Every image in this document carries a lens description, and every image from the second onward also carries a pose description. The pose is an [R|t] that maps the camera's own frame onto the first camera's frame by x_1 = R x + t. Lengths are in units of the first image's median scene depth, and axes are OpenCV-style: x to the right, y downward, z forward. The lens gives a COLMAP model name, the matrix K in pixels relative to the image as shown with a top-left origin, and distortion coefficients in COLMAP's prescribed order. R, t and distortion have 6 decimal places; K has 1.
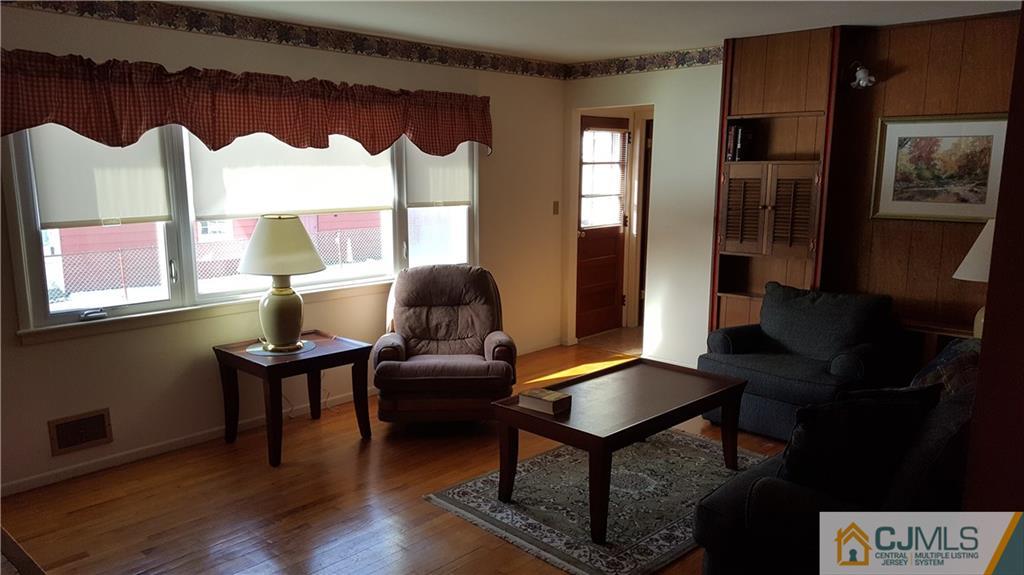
lens RADIAL K [[766.5, 0, 510.2], [0, 766.5, 292.9], [0, 0, 1]] dist [0.167070, -0.245489]
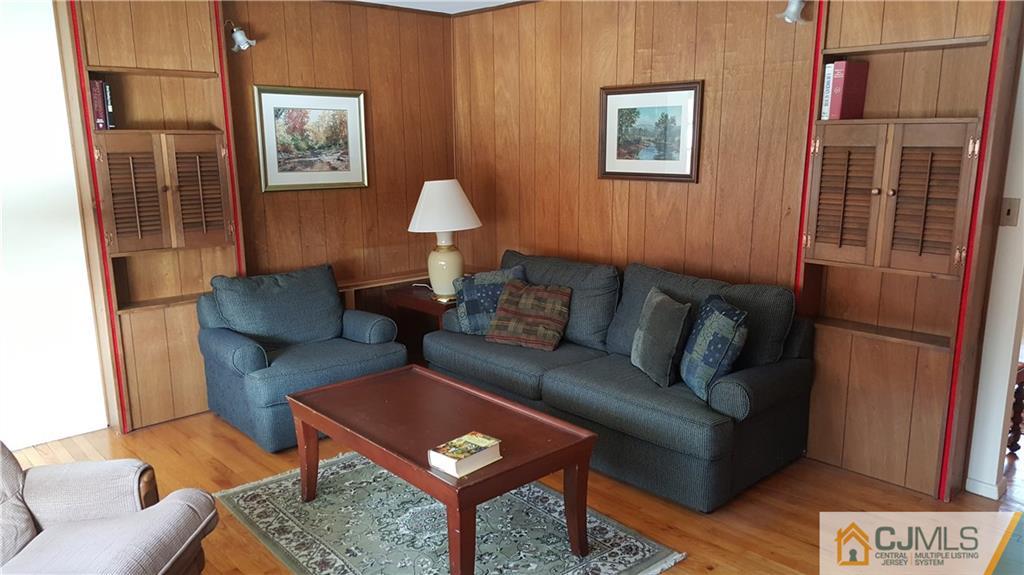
lens RADIAL K [[766.5, 0, 510.2], [0, 766.5, 292.9], [0, 0, 1]] dist [0.167070, -0.245489]
pose [[0.058077, -0.208116, 0.976378, -0.499736], [0.164772, 0.966614, 0.196234, -0.117553], [-0.984620, 0.149483, 0.090430, 0.661493]]
